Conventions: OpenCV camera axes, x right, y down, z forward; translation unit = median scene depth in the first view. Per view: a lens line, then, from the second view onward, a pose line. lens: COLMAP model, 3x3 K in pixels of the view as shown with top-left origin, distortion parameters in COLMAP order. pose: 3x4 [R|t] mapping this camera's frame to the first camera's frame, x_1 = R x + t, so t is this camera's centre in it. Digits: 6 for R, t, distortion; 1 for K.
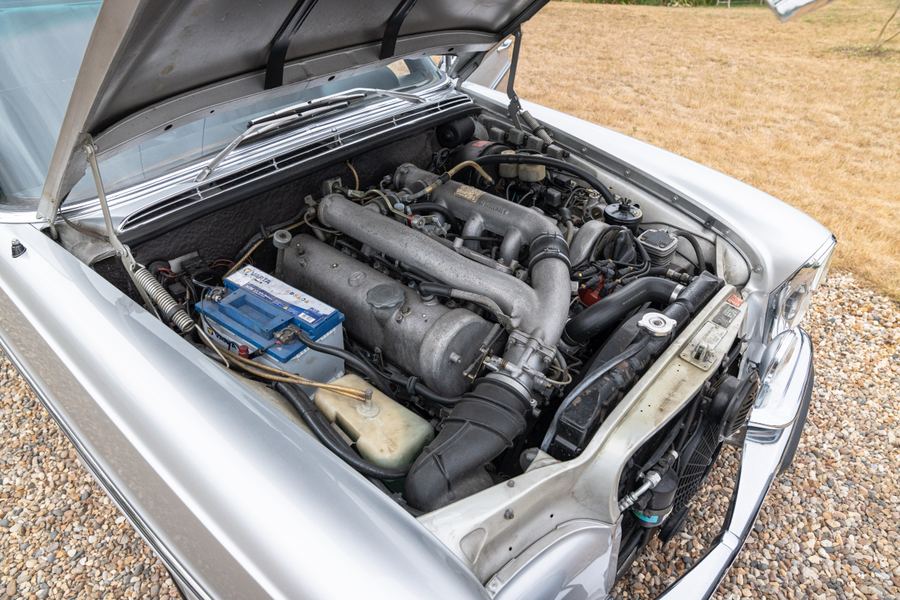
lens RADIAL K [[600.8, 0, 451.7], [0, 600.8, 301.3], [0, 0, 1]] dist [-0.168677, 0.125896]
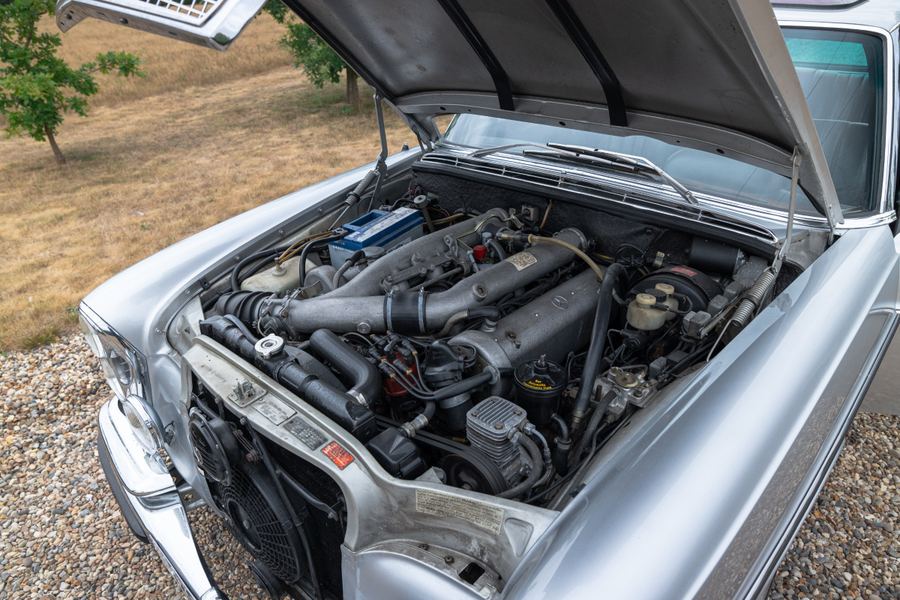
lens RADIAL K [[600.8, 0, 451.7], [0, 600.8, 301.3], [0, 0, 1]] dist [-0.168677, 0.125896]
pose [[0.016153, 0.473115, -0.880852, 0.858837], [-0.567903, 0.729417, 0.381364, -0.416497], [0.822937, 0.494078, 0.280466, 0.650442]]
